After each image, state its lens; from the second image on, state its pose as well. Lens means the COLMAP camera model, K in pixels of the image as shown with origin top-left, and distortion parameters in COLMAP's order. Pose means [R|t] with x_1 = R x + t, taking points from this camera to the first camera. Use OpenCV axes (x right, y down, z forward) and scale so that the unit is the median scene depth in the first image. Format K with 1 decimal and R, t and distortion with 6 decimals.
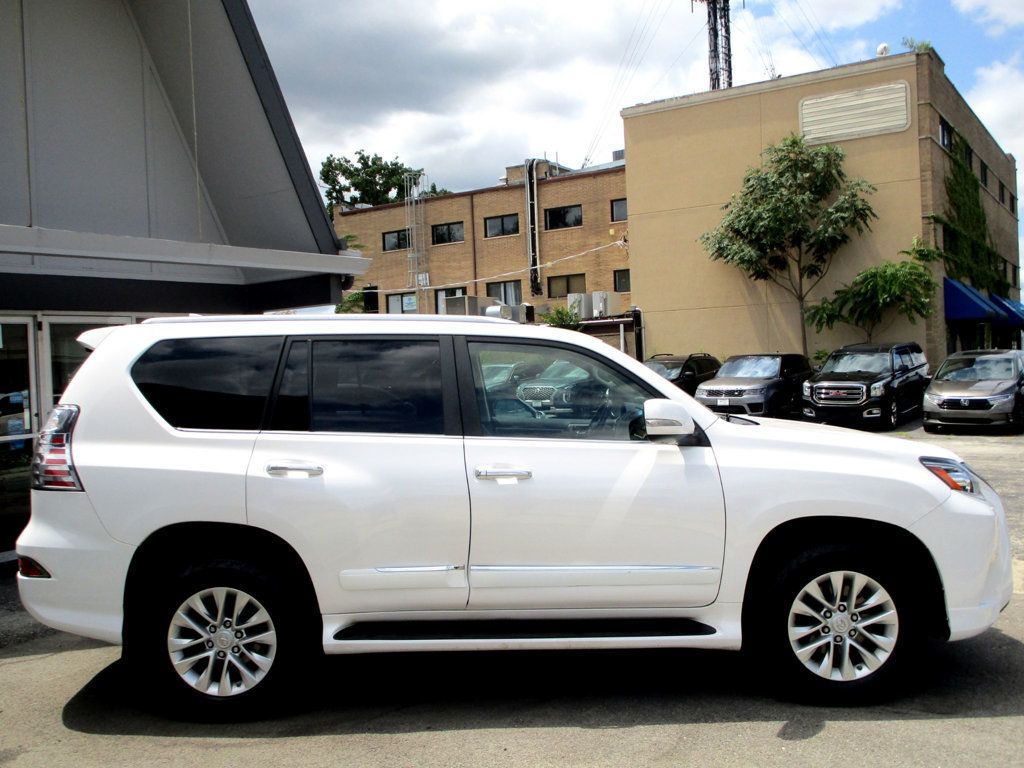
lens RADIAL K [[992.1, 0, 506.9], [0, 992.1, 383.4], [0, 0, 1]] dist [-0.020316, -0.009483]
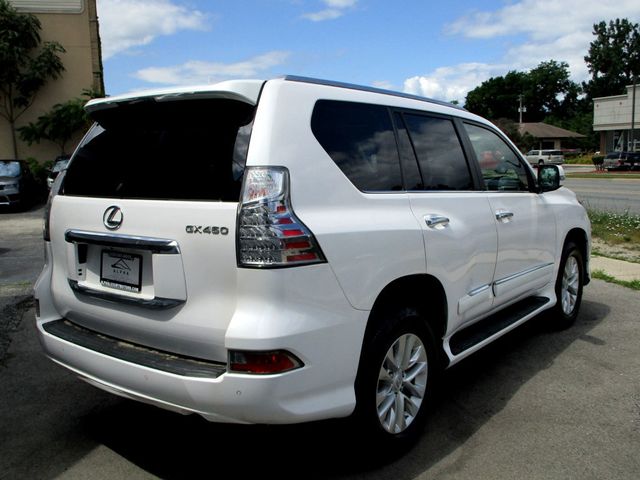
lens RADIAL K [[620.0, 0, 316.8], [0, 620.0, 239.6], [0, 0, 1]] dist [-0.020316, -0.009483]
pose [[0.632876, -0.091163, 0.768867, -0.129077], [0.021589, 0.994736, 0.100173, 0.004612], [-0.773952, -0.046798, 0.631513, 0.096192]]
